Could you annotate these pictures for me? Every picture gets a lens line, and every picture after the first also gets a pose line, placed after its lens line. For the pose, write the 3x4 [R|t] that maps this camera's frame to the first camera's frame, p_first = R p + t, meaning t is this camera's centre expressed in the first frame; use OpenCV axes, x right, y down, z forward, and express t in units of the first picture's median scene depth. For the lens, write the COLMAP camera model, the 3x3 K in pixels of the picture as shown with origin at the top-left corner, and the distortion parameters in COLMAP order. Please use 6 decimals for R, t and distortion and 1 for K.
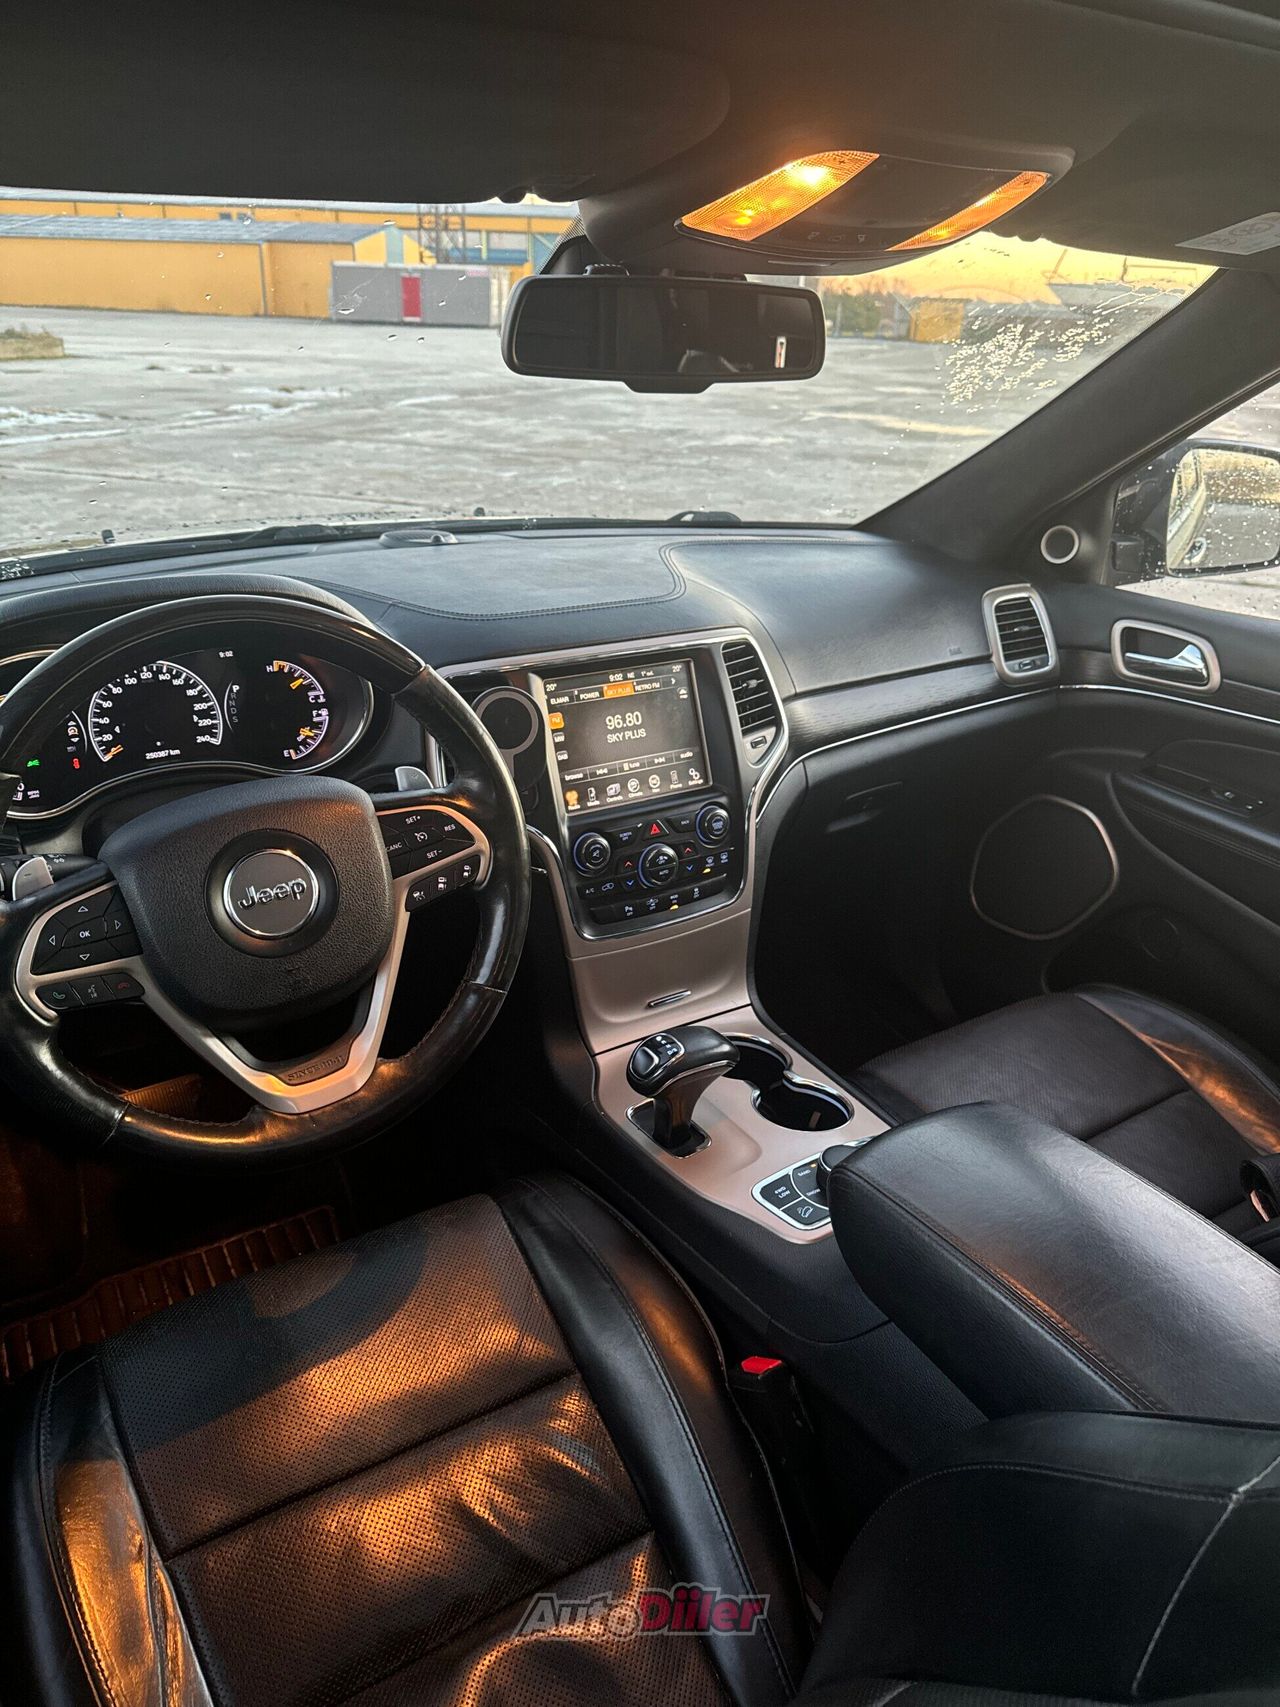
lens RADIAL K [[1211.3, 0, 640.0], [0, 1211.3, 853.5], [0, 0, 1]] dist [0.164962, -0.411972]
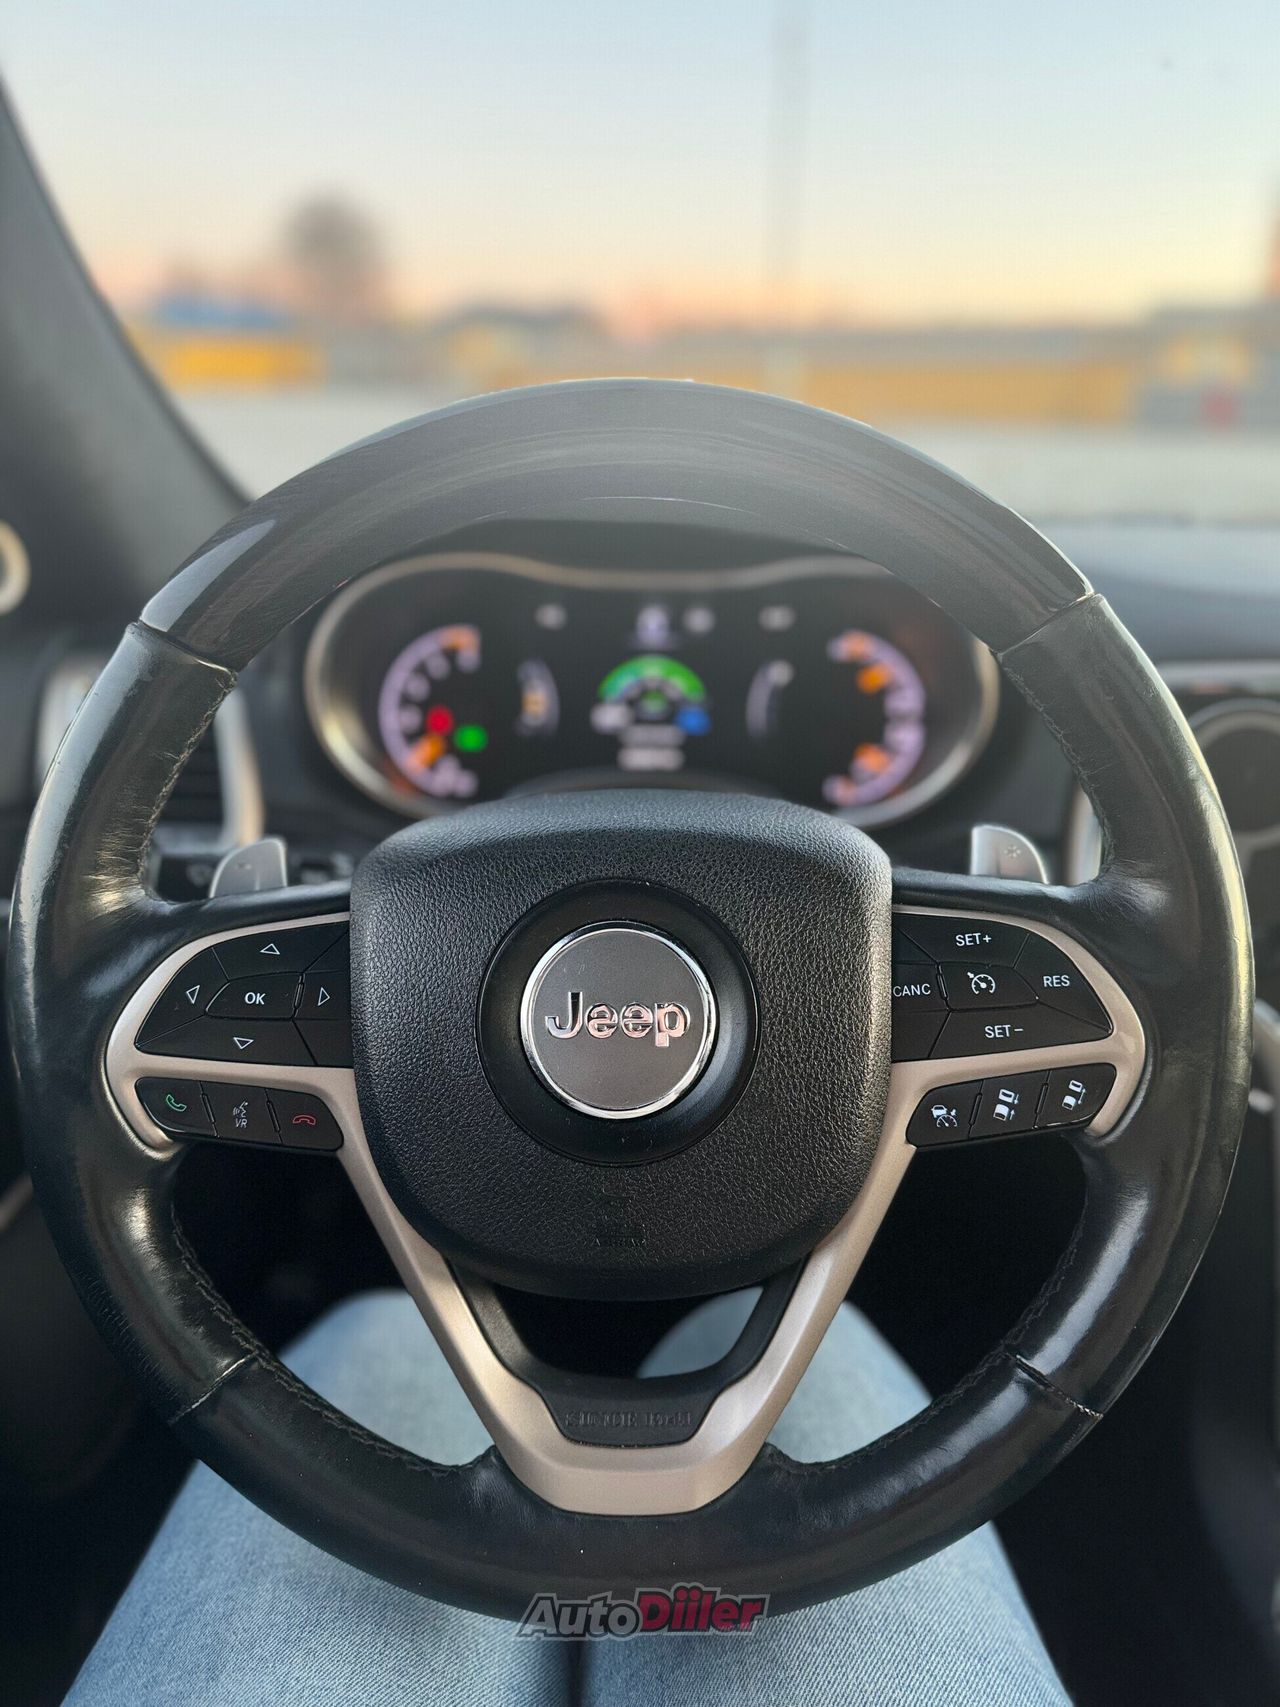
lens RADIAL K [[1211.3, 0, 640.0], [0, 1211.3, 853.5], [0, 0, 1]] dist [0.164962, -0.411972]
pose [[0.831208, 0.206538, -0.516174, -0.068144], [-0.255062, 0.966628, -0.023952, -0.017055], [0.494002, 0.151566, 0.856149, 0.571276]]
